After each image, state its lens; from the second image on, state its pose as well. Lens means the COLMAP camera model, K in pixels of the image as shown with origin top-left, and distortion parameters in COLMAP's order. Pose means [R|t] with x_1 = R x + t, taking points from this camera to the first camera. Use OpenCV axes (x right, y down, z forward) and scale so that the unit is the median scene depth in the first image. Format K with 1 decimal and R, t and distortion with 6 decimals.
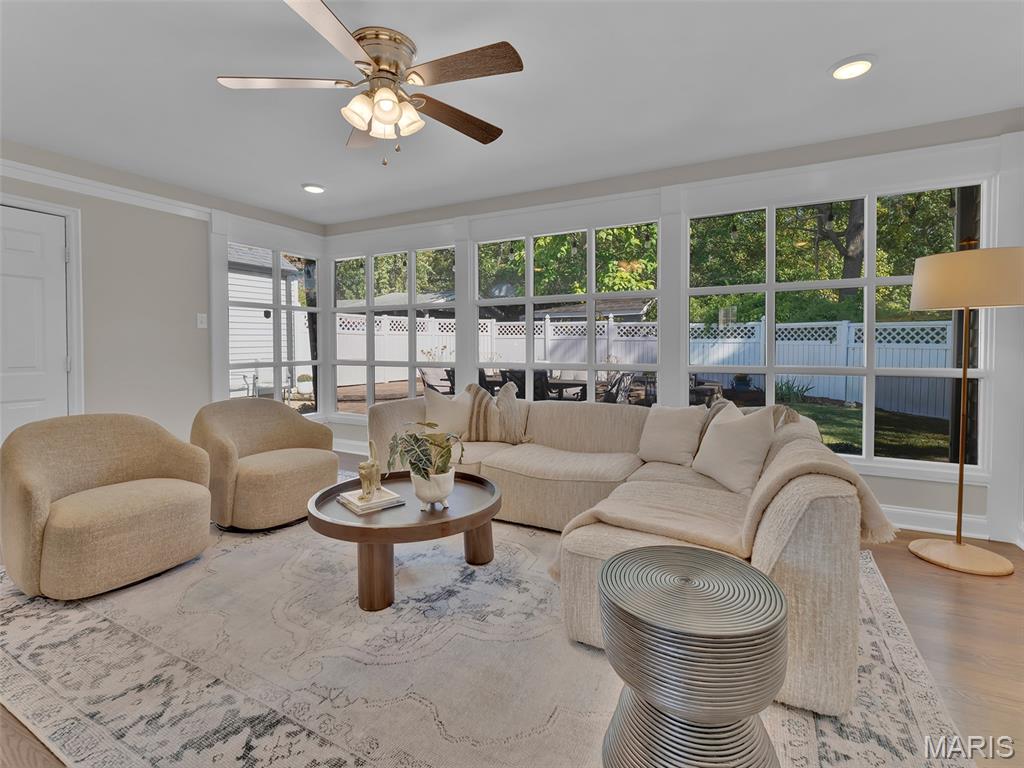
lens RADIAL K [[487.3, 0, 511.0], [0, 487.3, 357.7], [0, 0, 1]] dist [-0.000648, 0.000082]
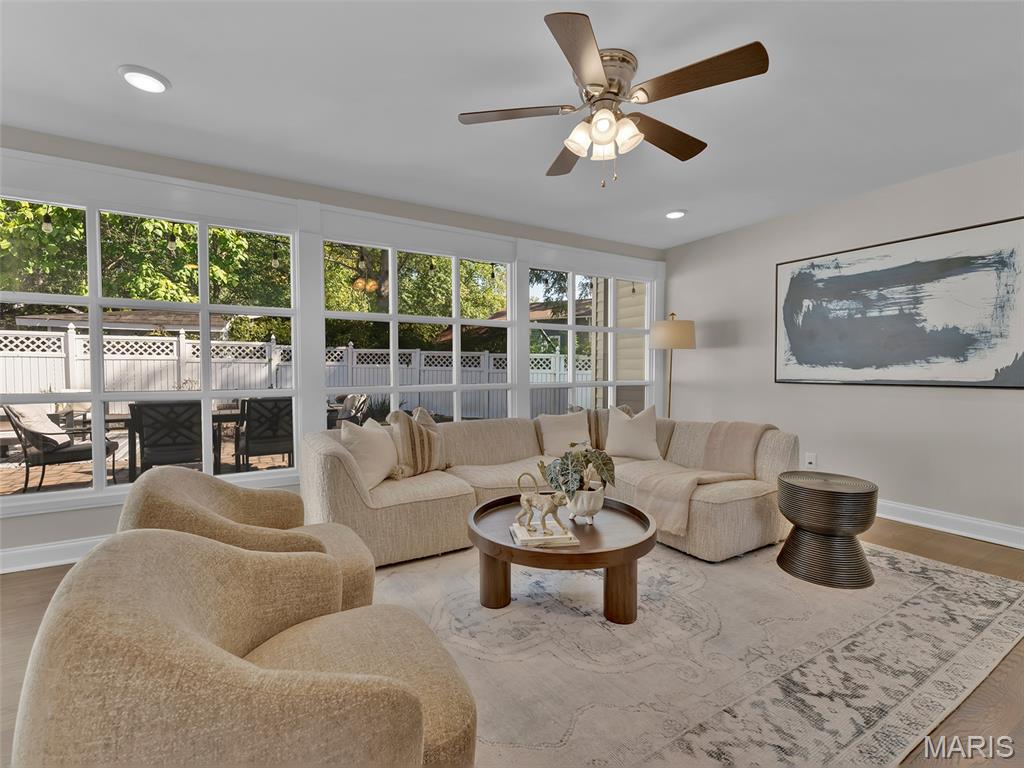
lens RADIAL K [[483.8, 0, 513.3], [0, 483.8, 381.6], [0, 0, 1]] dist [-0.000344, -0.000159]
pose [[0.495286, -0.021542, 0.868463, -0.292323], [0.020039, 0.999710, 0.013370, -0.002803], [-0.868499, 0.010781, 0.495574, 0.157814]]
